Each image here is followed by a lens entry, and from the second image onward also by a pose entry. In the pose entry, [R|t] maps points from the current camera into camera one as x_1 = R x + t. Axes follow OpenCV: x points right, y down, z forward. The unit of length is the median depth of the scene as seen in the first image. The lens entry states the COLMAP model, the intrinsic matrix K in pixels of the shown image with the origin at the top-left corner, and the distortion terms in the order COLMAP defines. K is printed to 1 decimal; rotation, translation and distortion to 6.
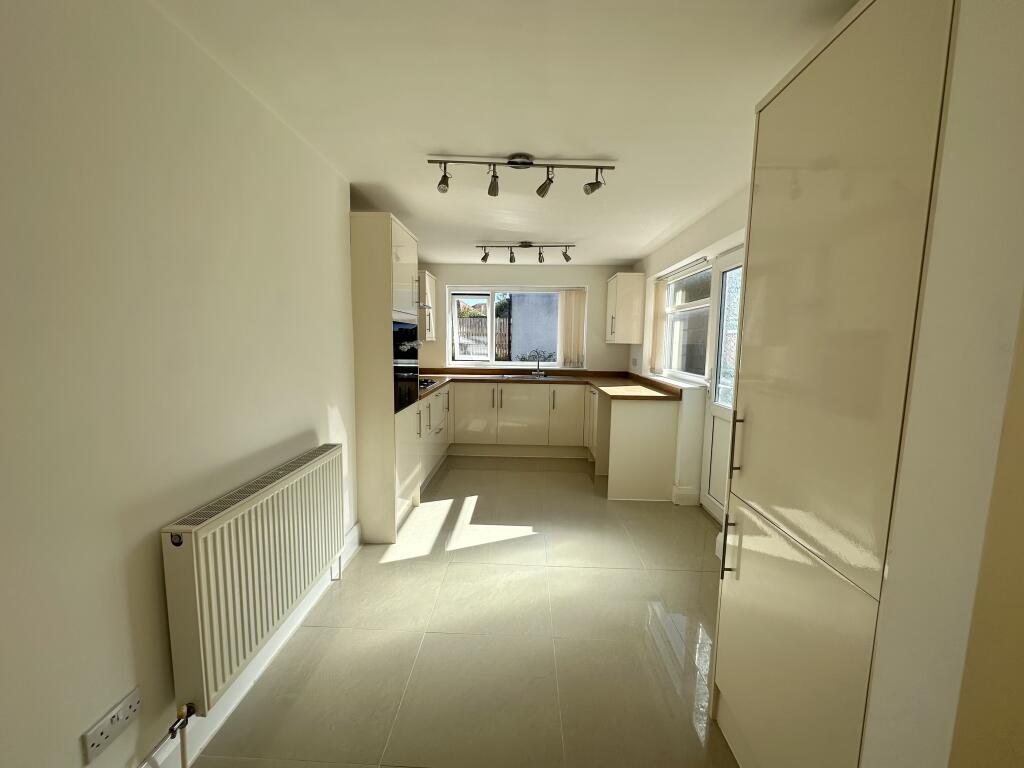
lens RADIAL K [[407.2, 0, 512.0], [0, 407.2, 384.0], [0, 0, 1]] dist [-0.002095, -0.000029]
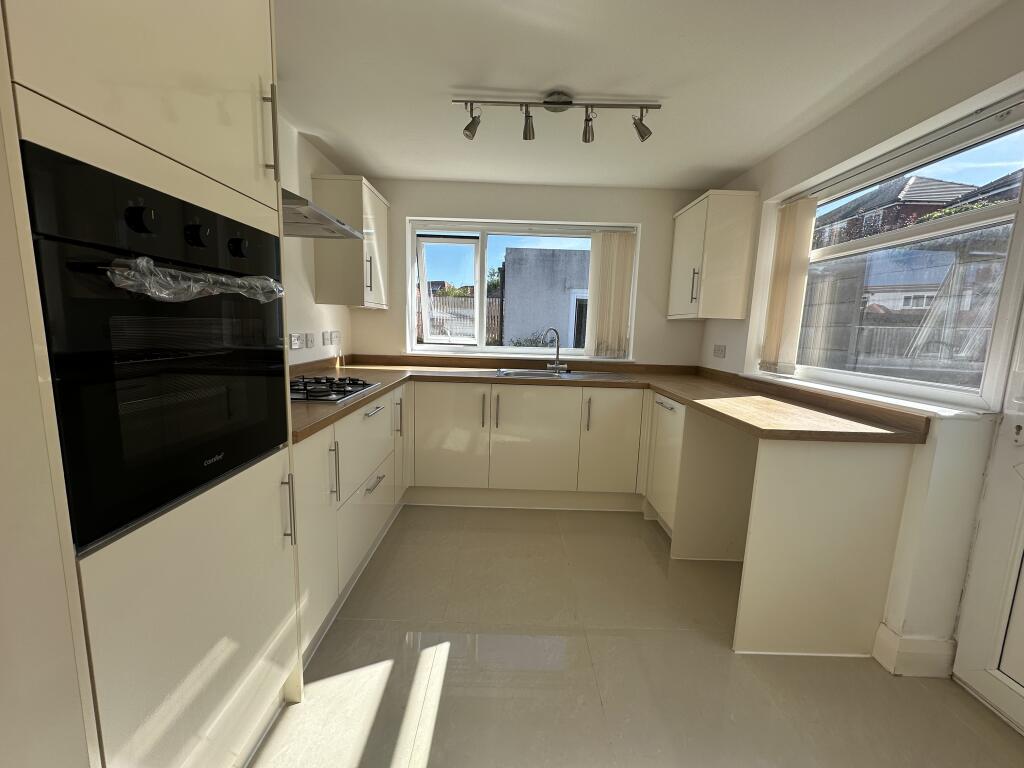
lens RADIAL K [[407.2, 0, 512.0], [0, 407.2, 384.0], [0, 0, 1]] dist [-0.002095, -0.000029]
pose [[0.999300, 0.013590, 0.034842, -0.026096], [-0.014790, 0.999298, 0.034412, -0.021929], [-0.034350, -0.034903, 0.998800, 0.423117]]
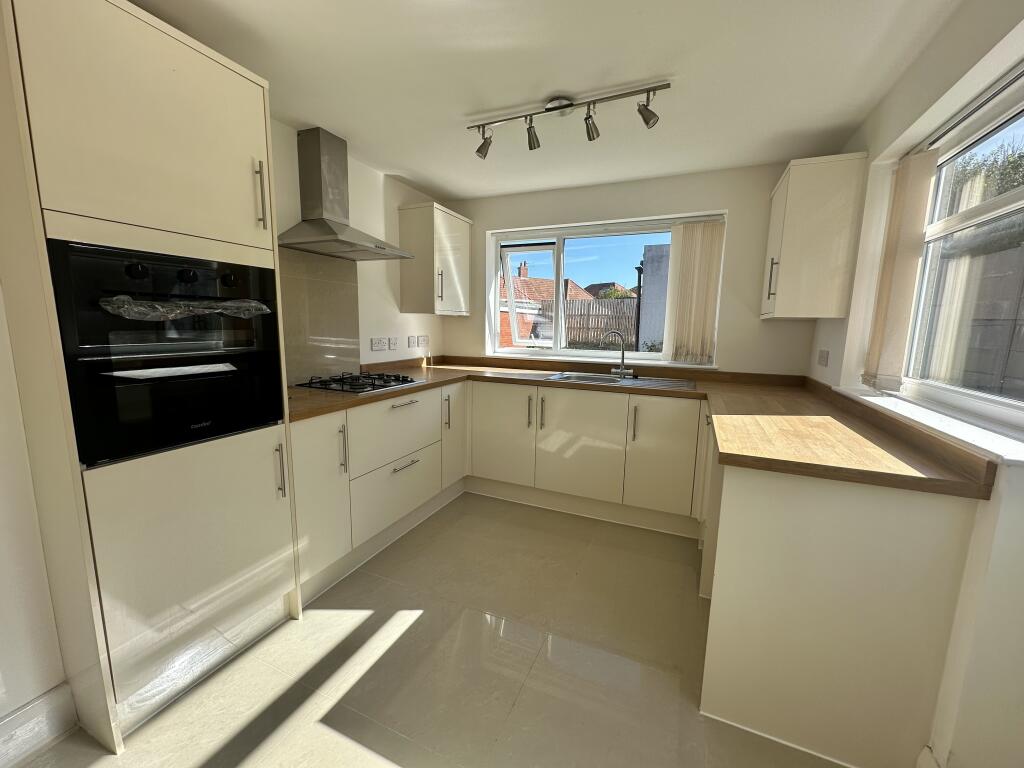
lens RADIAL K [[407.2, 0, 512.0], [0, 407.2, 384.0], [0, 0, 1]] dist [-0.002095, -0.000029]
pose [[0.926610, 0.057055, -0.371669, 0.146066], [-0.044648, 0.998123, 0.041911, -0.027933], [0.373363, -0.022241, 0.927419, 0.435613]]
